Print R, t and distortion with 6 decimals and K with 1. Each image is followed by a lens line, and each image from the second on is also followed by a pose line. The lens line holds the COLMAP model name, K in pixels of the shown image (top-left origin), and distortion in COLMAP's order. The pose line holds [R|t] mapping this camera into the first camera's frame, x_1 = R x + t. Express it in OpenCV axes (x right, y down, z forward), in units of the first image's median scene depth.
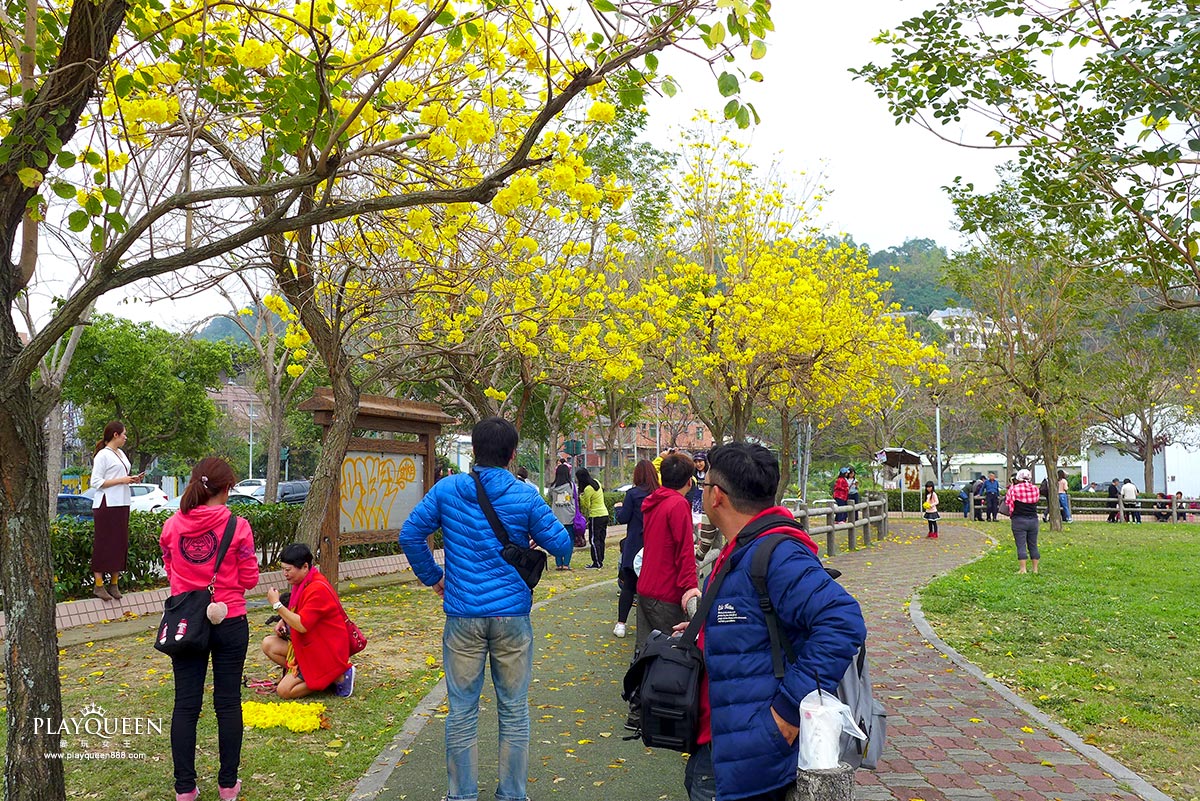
lens RADIAL K [[1142.6, 0, 603.3], [0, 1142.6, 405.8], [0, 0, 1]] dist [-0.039741, 0.000000]
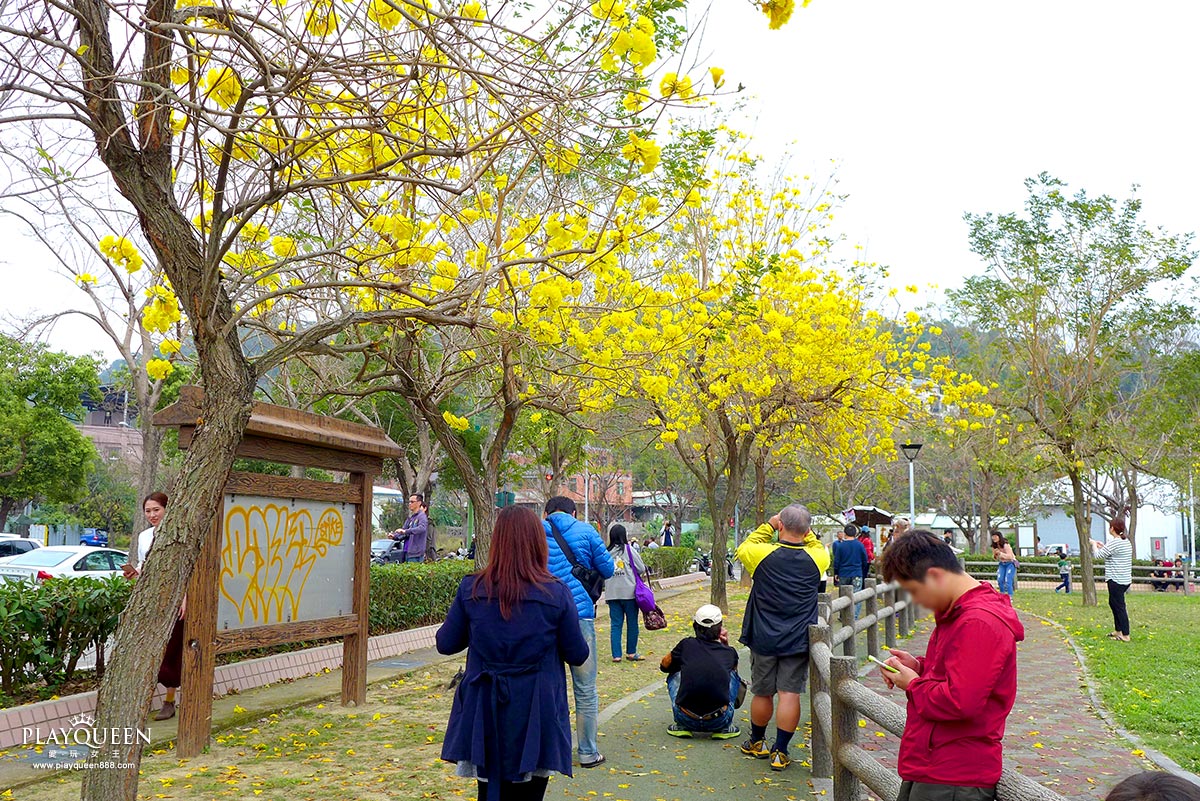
lens RADIAL K [[1142.6, 0, 604.7], [0, 1142.6, 403.0], [0, 0, 1]] dist [-0.039741, 0.000000]
pose [[0.996673, 0.022729, 0.078272, -0.068767], [-0.018777, 0.998529, -0.050869, 0.016031], [-0.079313, 0.049230, 0.995633, 0.339189]]
